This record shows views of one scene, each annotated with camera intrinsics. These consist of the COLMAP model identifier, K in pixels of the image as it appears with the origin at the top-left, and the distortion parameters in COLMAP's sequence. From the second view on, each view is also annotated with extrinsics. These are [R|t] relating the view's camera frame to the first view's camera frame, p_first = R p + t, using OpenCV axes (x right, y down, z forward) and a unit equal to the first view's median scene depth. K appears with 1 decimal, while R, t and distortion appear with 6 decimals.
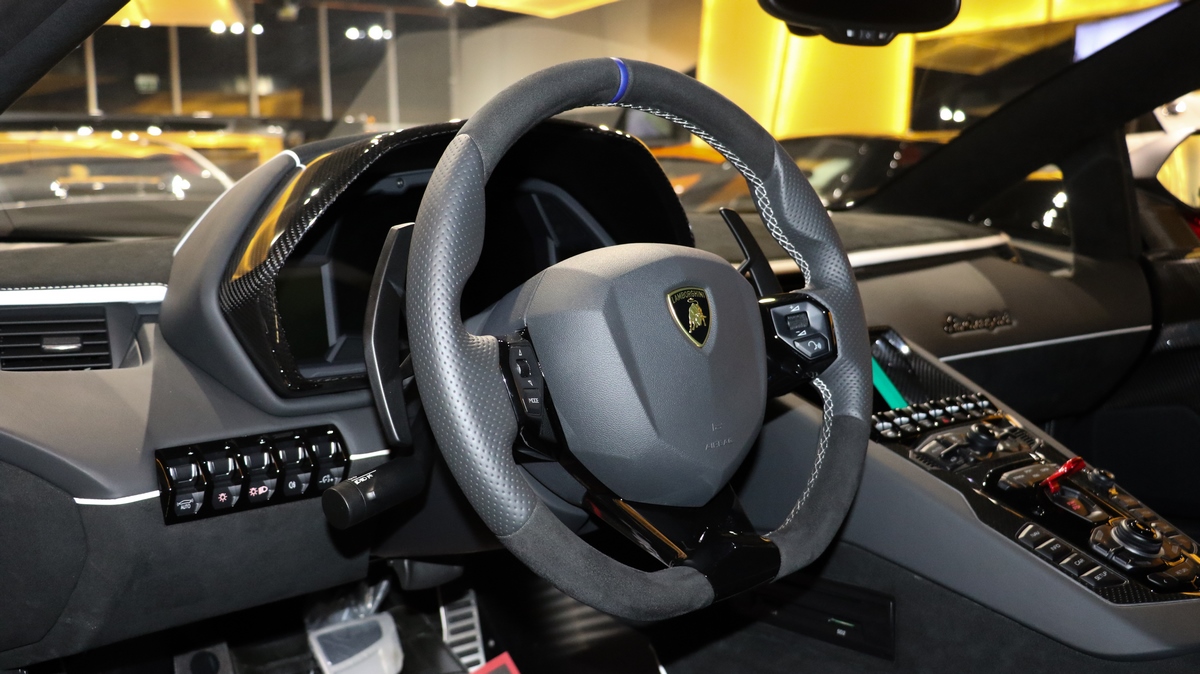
lens RADIAL K [[1162.1, 0, 600.0], [0, 1162.1, 337.0], [0, 0, 1]] dist [-0.142979, 0.233706]
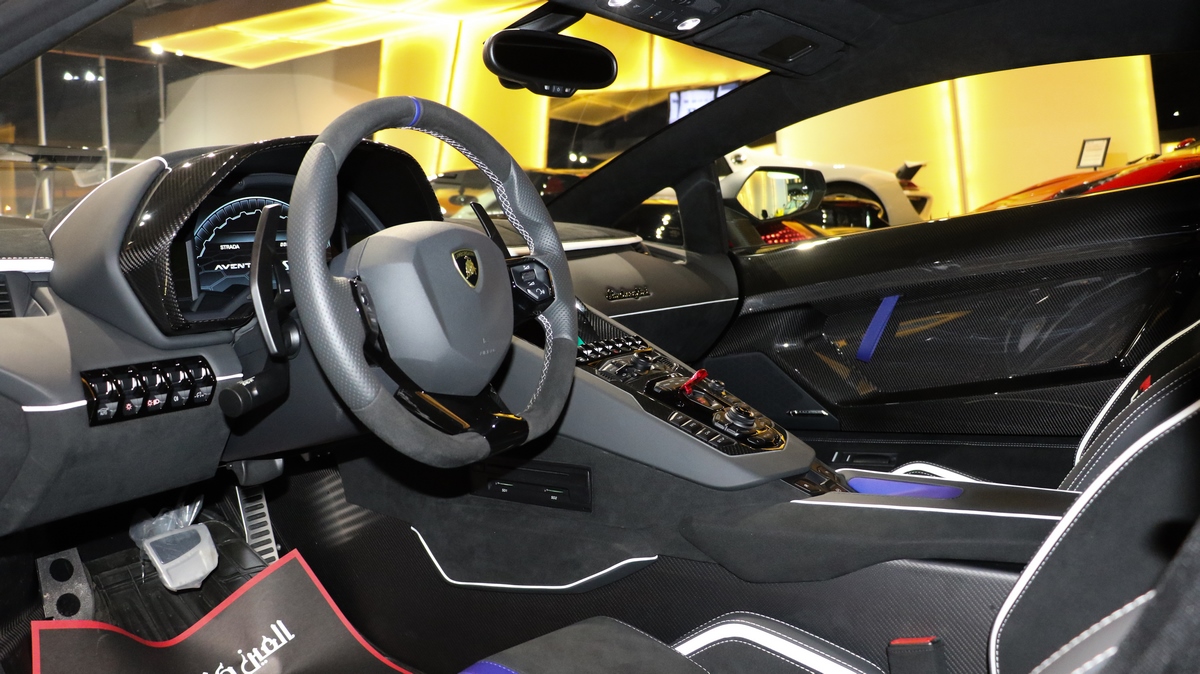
lens RADIAL K [[977.9, 0, 600.0], [0, 977.9, 337.0], [0, 0, 1]] dist [-0.186838, 0.154165]
pose [[0.948158, -0.024846, 0.316826, -0.132742], [0.027226, 0.999625, -0.003087, 0.066430], [-0.316630, 0.011553, 0.948479, -0.209706]]
